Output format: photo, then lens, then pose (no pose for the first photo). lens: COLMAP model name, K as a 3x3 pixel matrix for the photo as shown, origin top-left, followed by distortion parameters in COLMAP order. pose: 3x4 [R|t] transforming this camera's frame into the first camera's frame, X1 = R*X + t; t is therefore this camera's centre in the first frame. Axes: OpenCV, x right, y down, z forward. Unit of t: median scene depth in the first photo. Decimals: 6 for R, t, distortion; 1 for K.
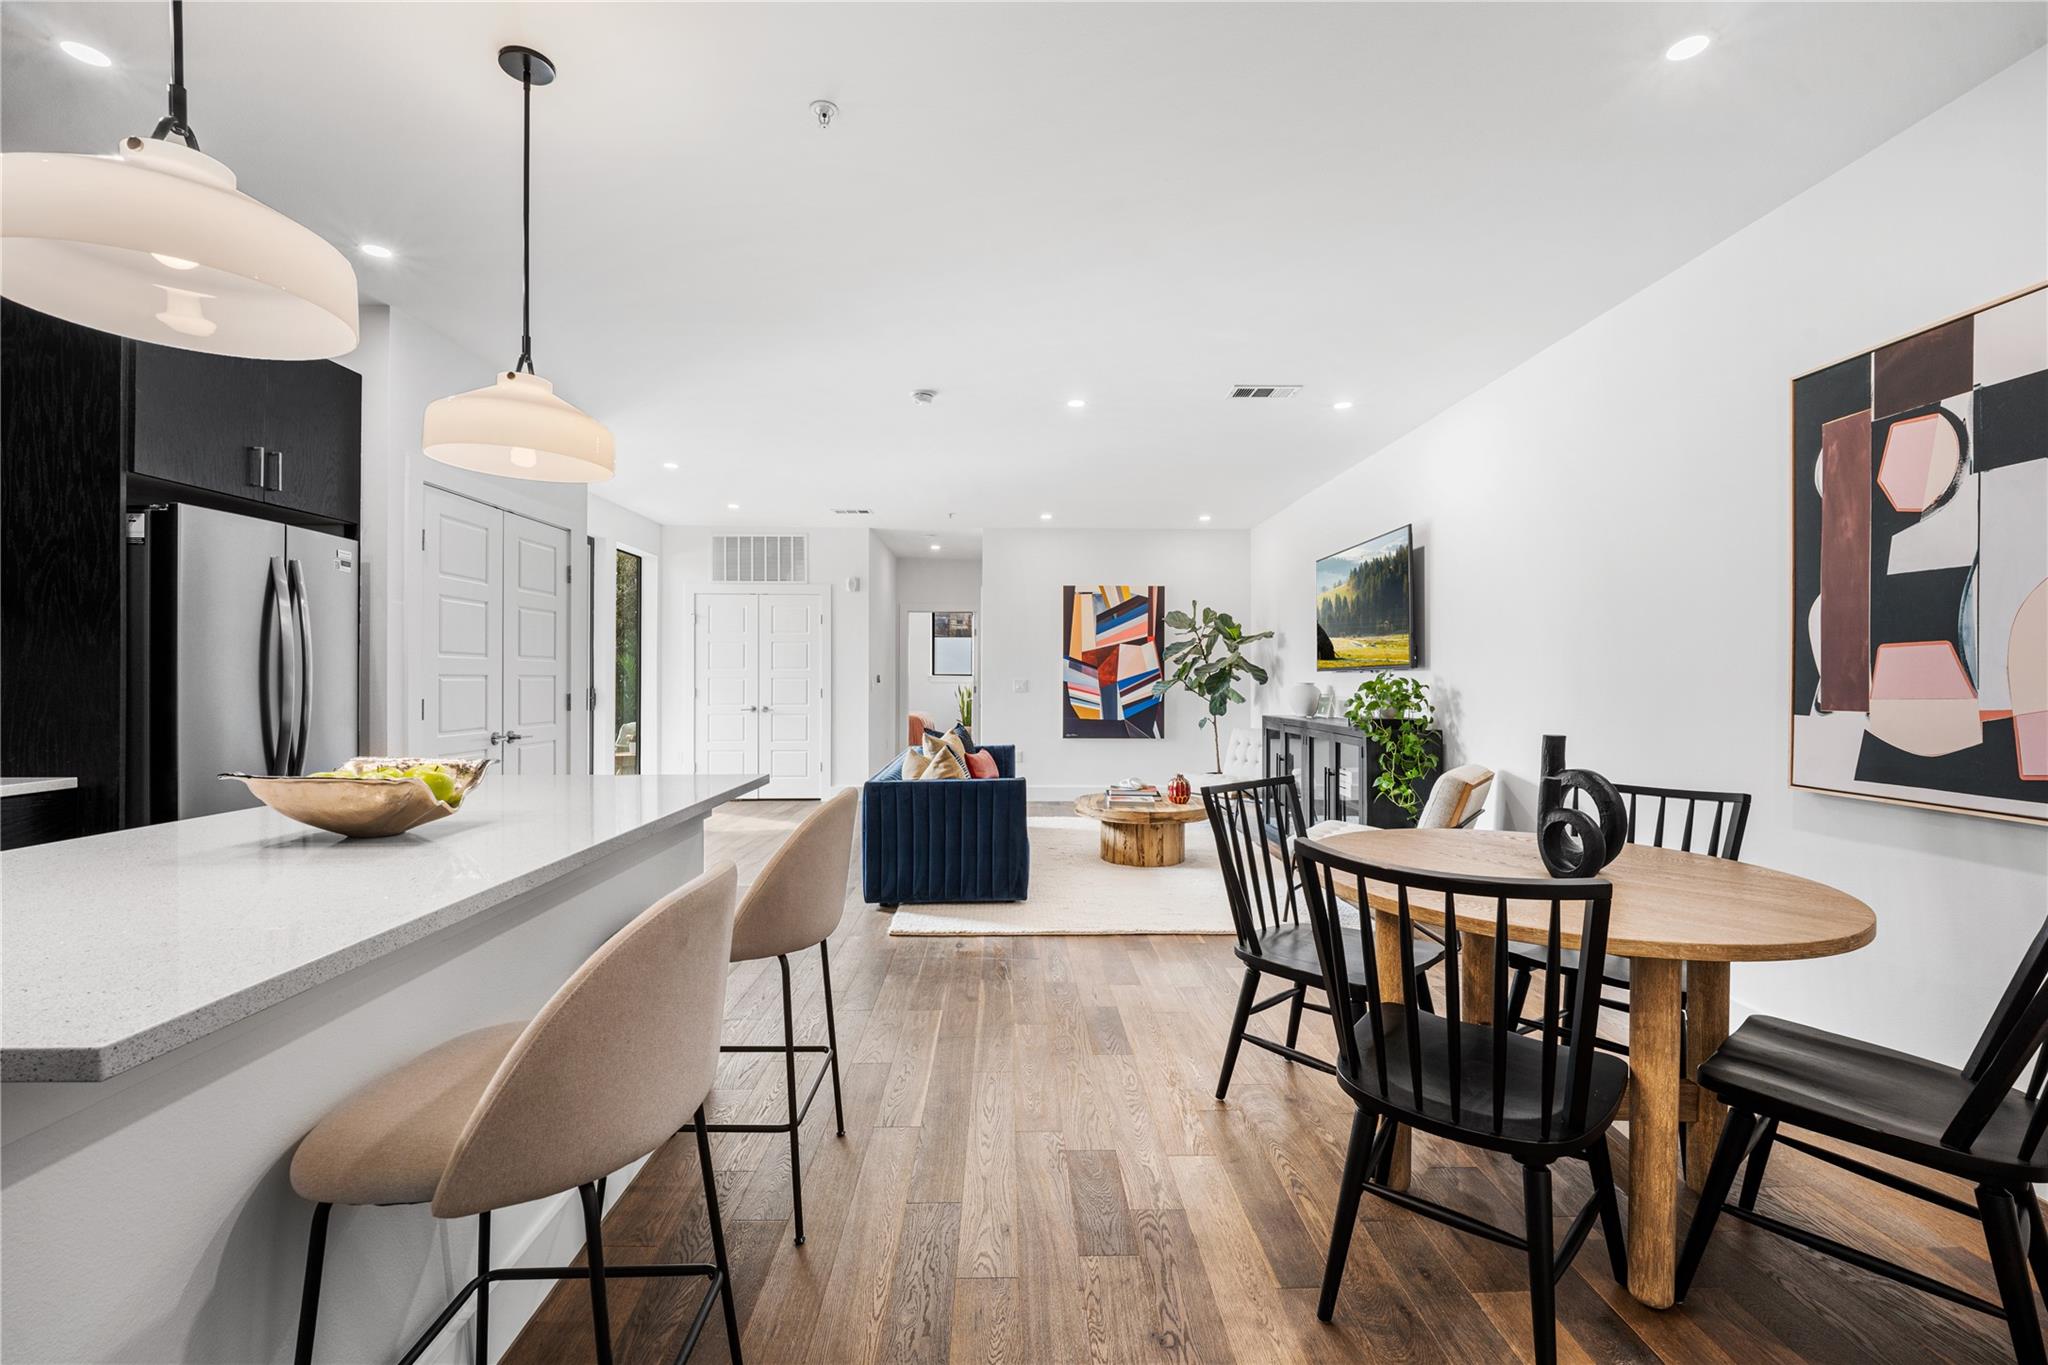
lens RADIAL K [[849.2, 0, 1039.2], [0, 849.2, 675.4], [0, 0, 1]] dist [-0.010023, -0.003965]
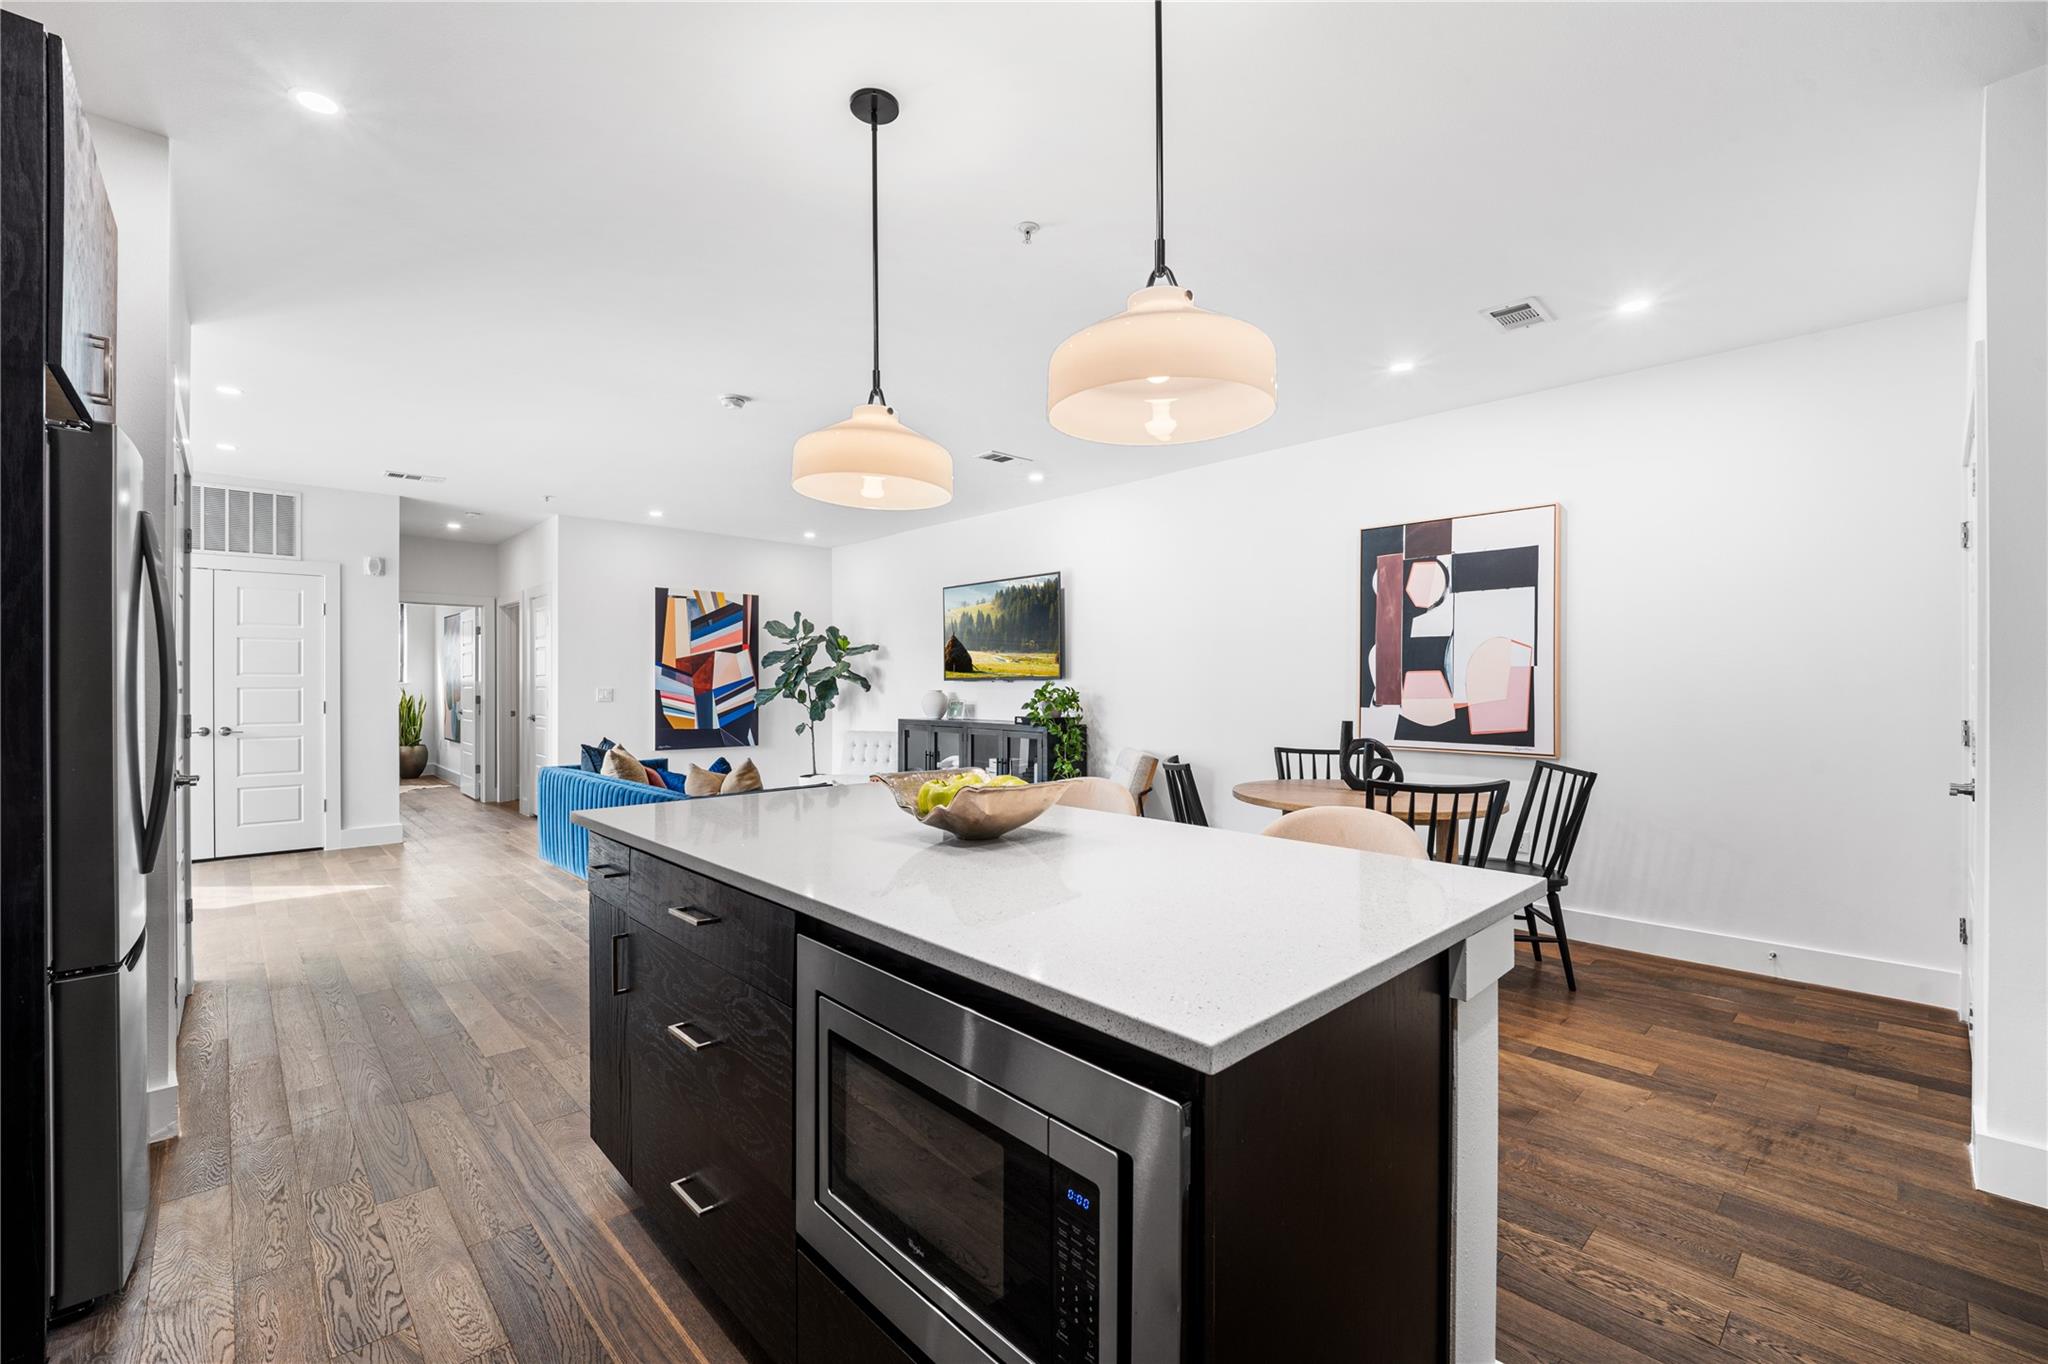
lens RADIAL K [[849.2, 0, 1037.3], [0, 849.2, 685.3], [0, 0, 1]] dist [-0.010023, -0.003965]
pose [[0.745149, -0.003987, 0.666886, -0.429800], [-0.001014, 0.999974, 0.007111, -0.007370], [-0.666897, -0.005975, 0.745126, 0.031552]]
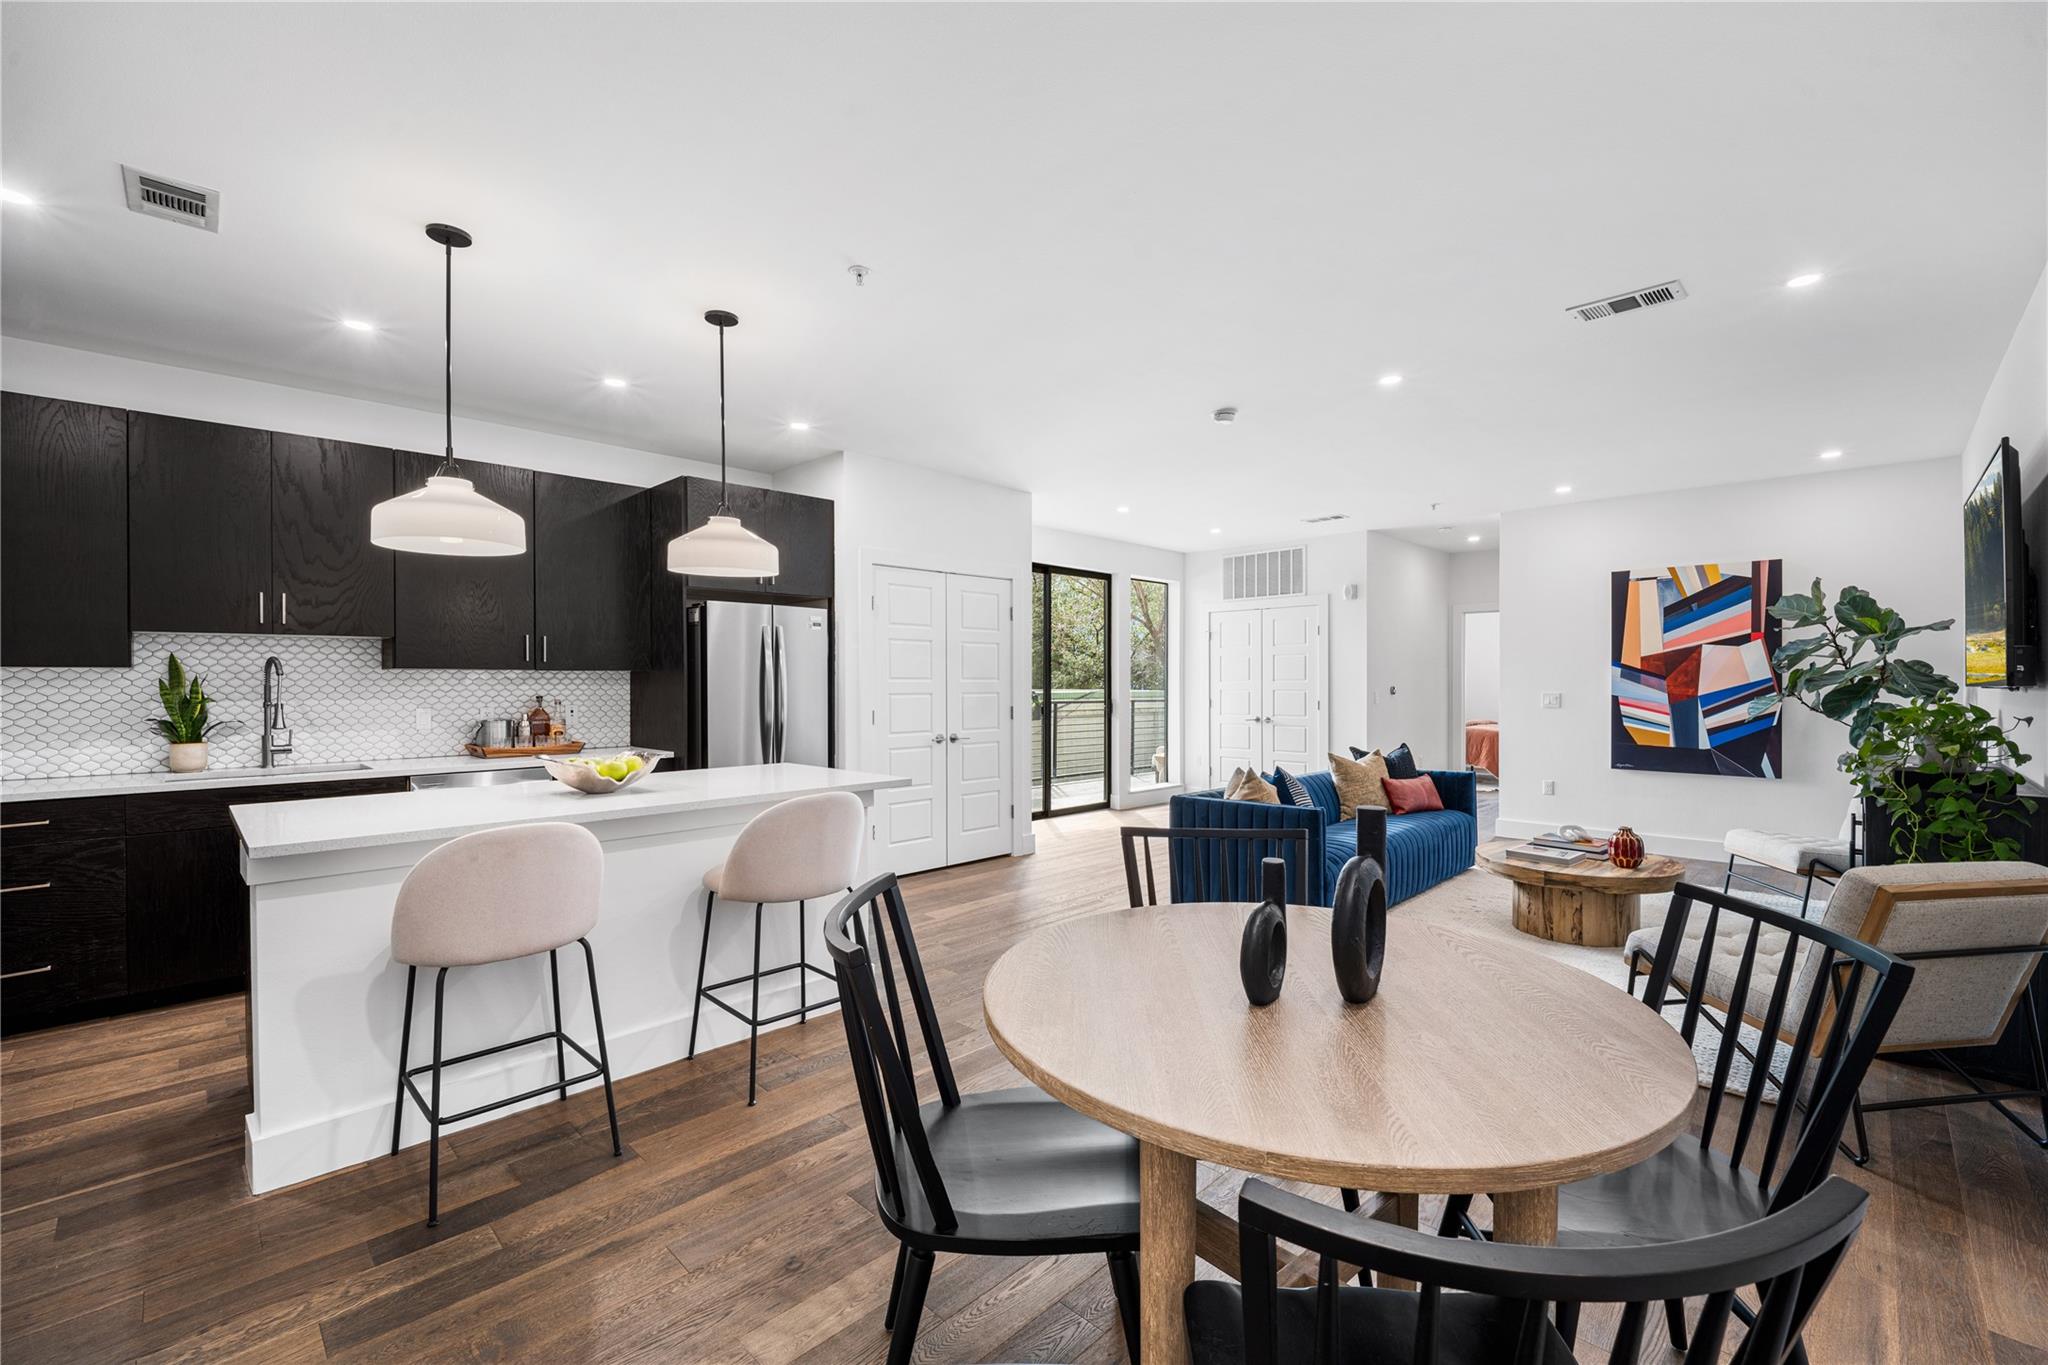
lens RADIAL K [[849.2, 0, 1022.6], [0, 849.2, 682.5], [0, 0, 1]] dist [-0.010023, -0.003965]
pose [[0.682914, -0.002828, -0.730493, 0.343595], [0.006269, 0.999978, 0.001990, -0.014676], [0.730472, -0.005938, 0.682917, 0.115845]]
